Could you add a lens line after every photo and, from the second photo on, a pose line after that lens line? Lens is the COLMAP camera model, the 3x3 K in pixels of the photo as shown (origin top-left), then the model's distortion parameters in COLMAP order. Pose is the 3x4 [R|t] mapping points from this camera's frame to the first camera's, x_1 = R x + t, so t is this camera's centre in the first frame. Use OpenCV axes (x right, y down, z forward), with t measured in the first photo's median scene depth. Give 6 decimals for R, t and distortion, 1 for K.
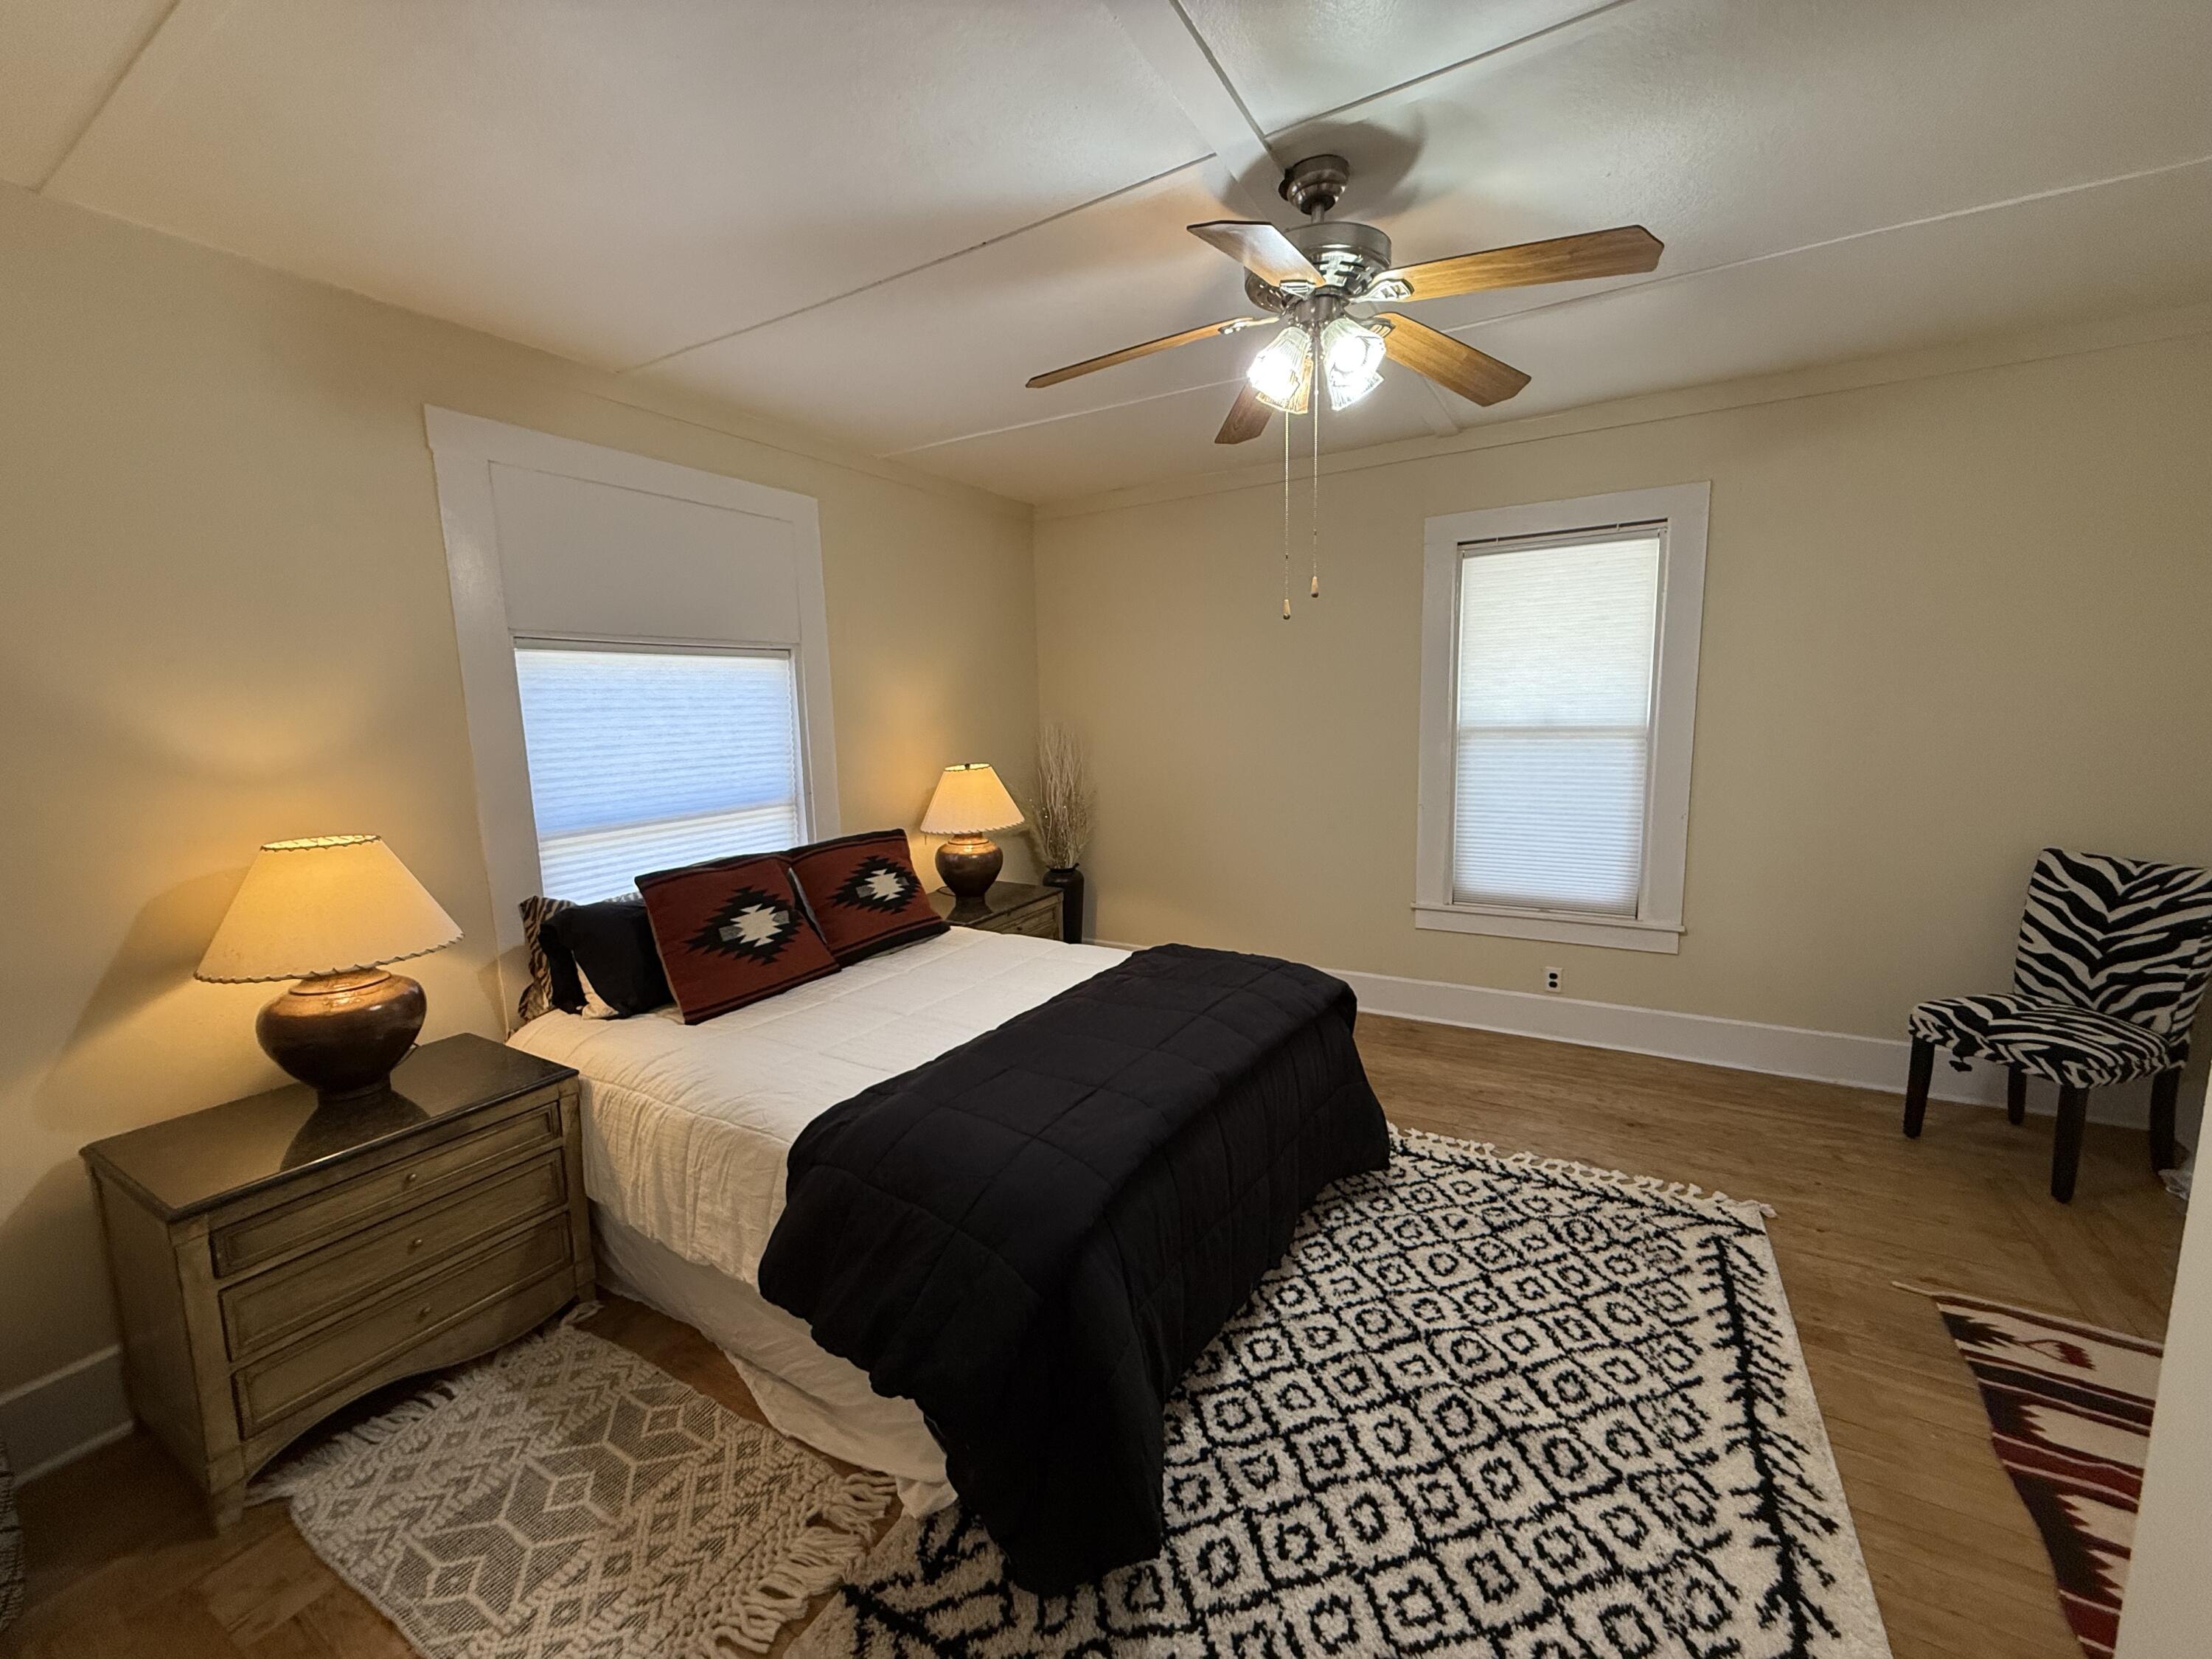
lens RADIAL K [[876.1, 0, 1101.3], [0, 876.1, 824.3], [0, 0, 1]] dist [0.001222, 0.000290]
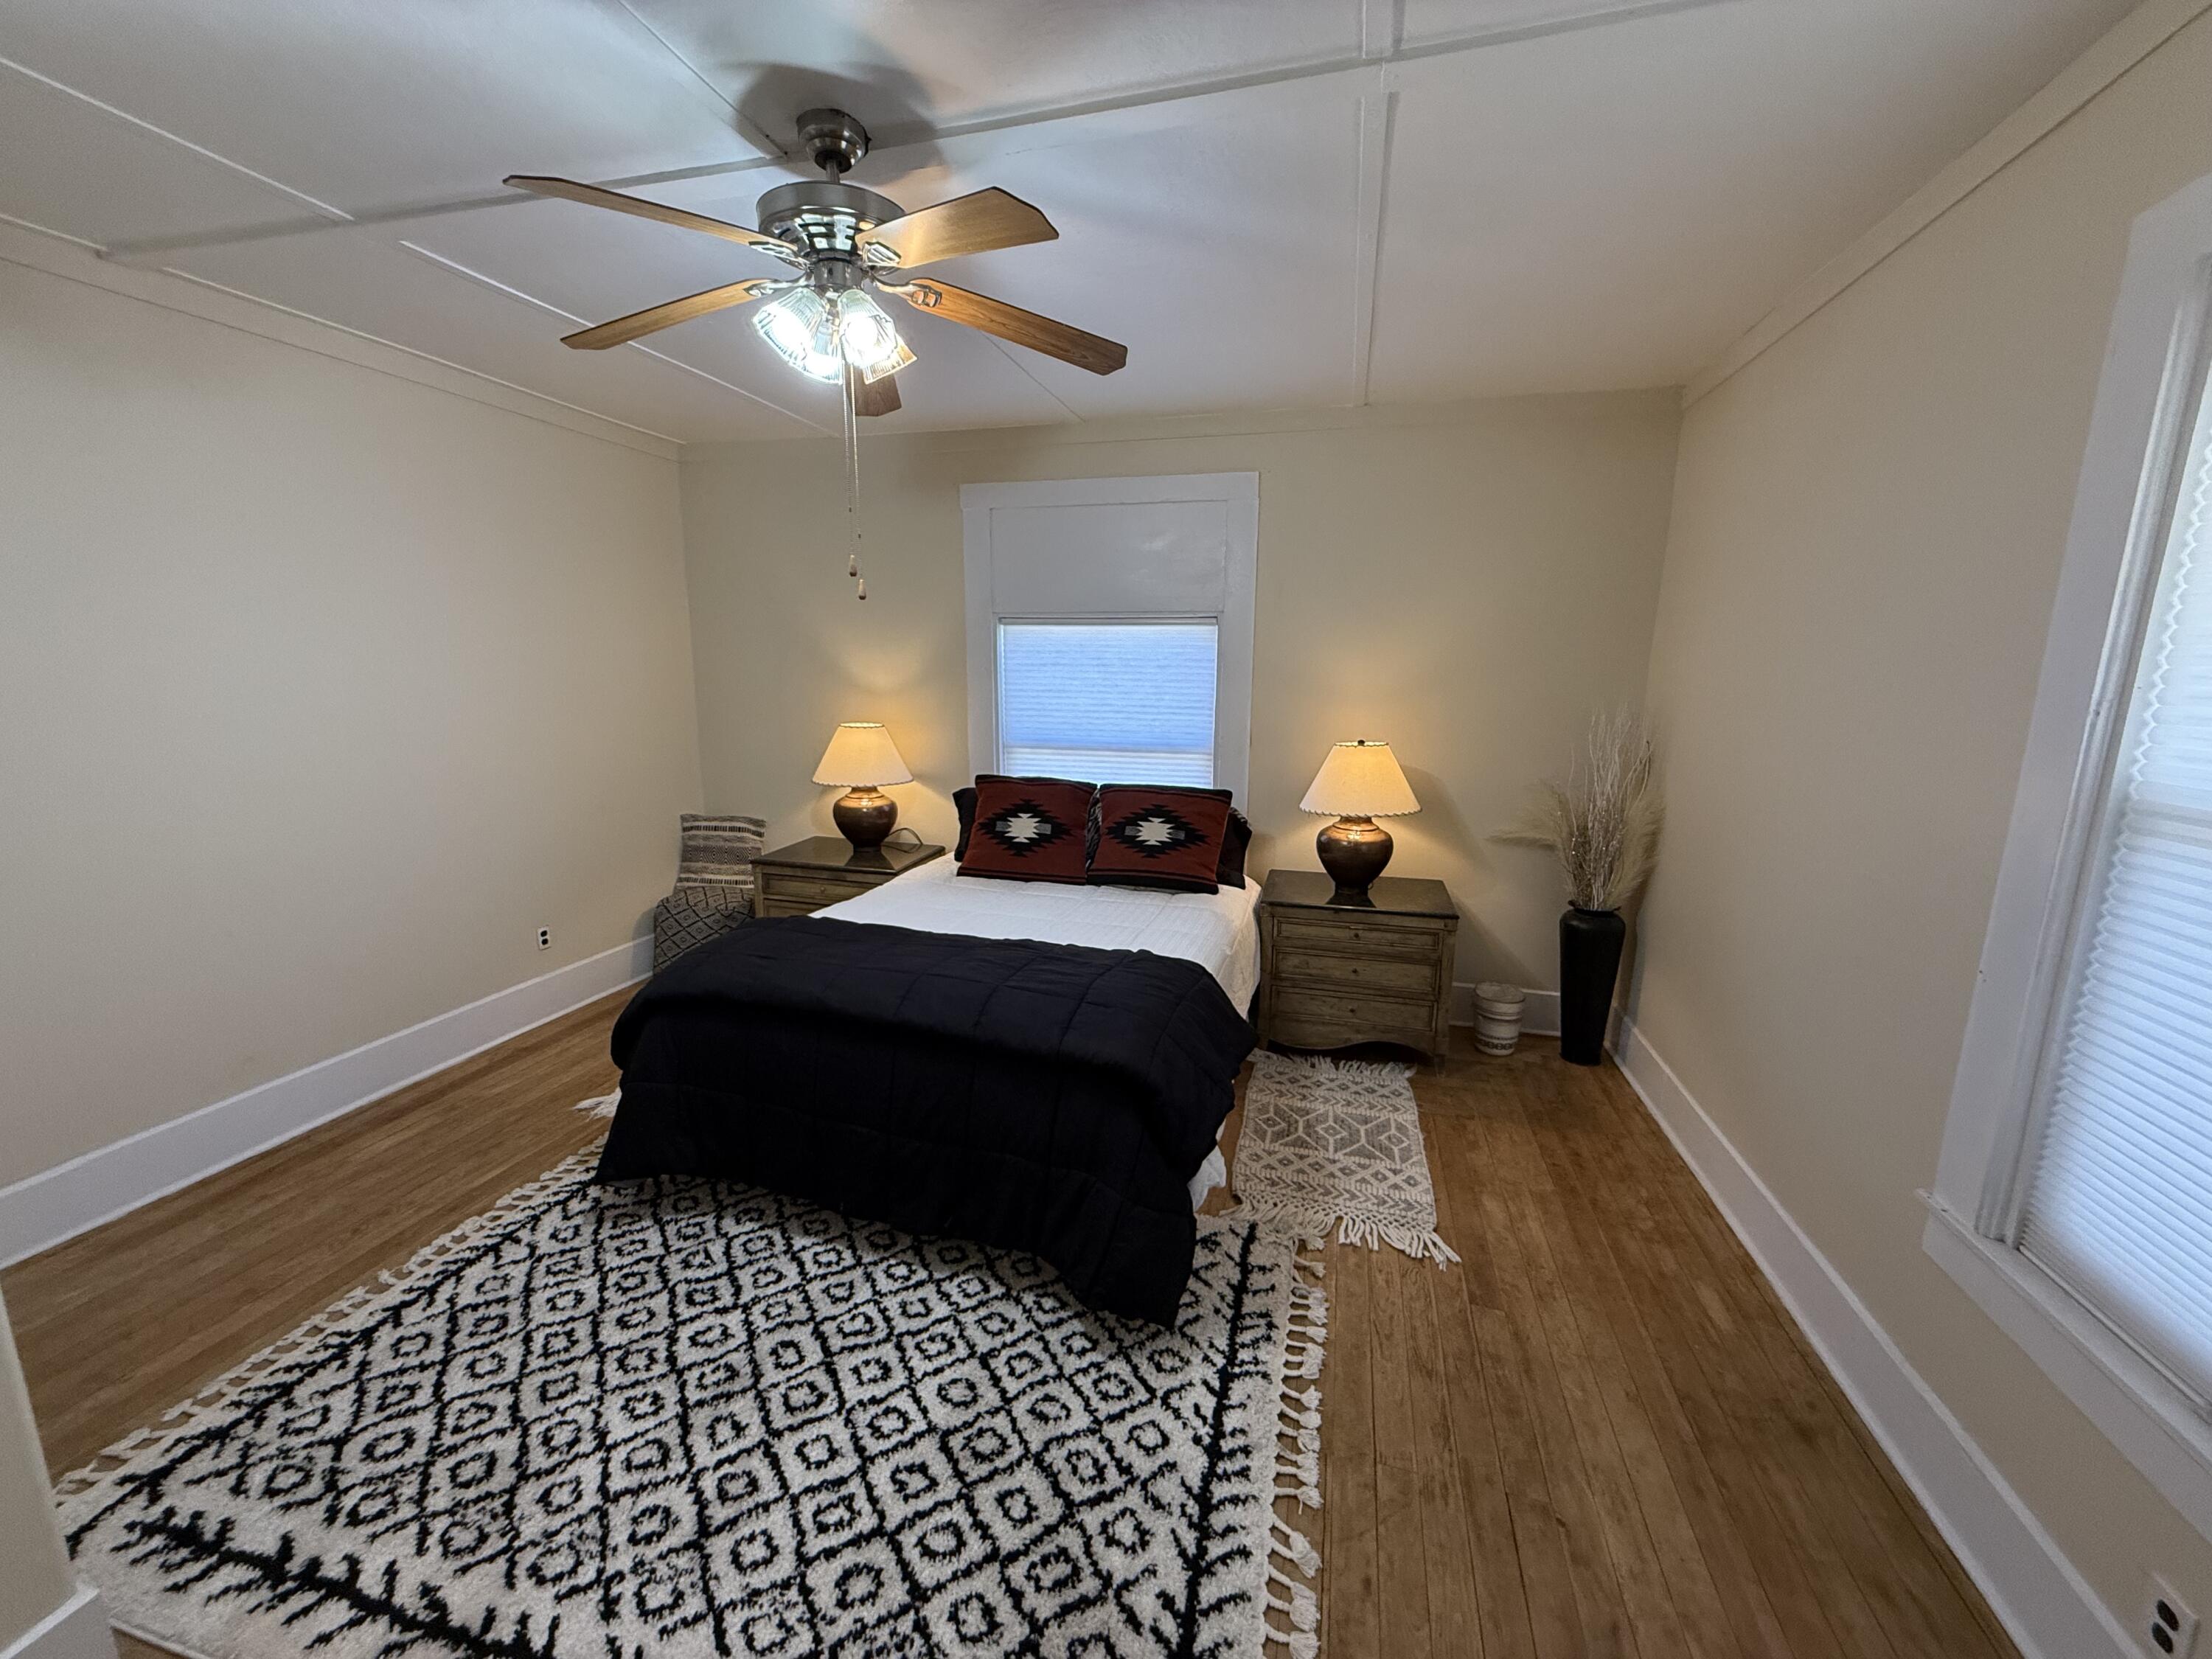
lens RADIAL K [[876.1, 0, 1101.3], [0, 876.1, 824.3], [0, 0, 1]] dist [0.001222, 0.000290]
pose [[0.261172, 0.207175, -0.942798, 1.213619], [-0.152488, 0.973288, 0.171634, -0.187260], [0.953172, 0.098939, 0.285788, 0.951303]]
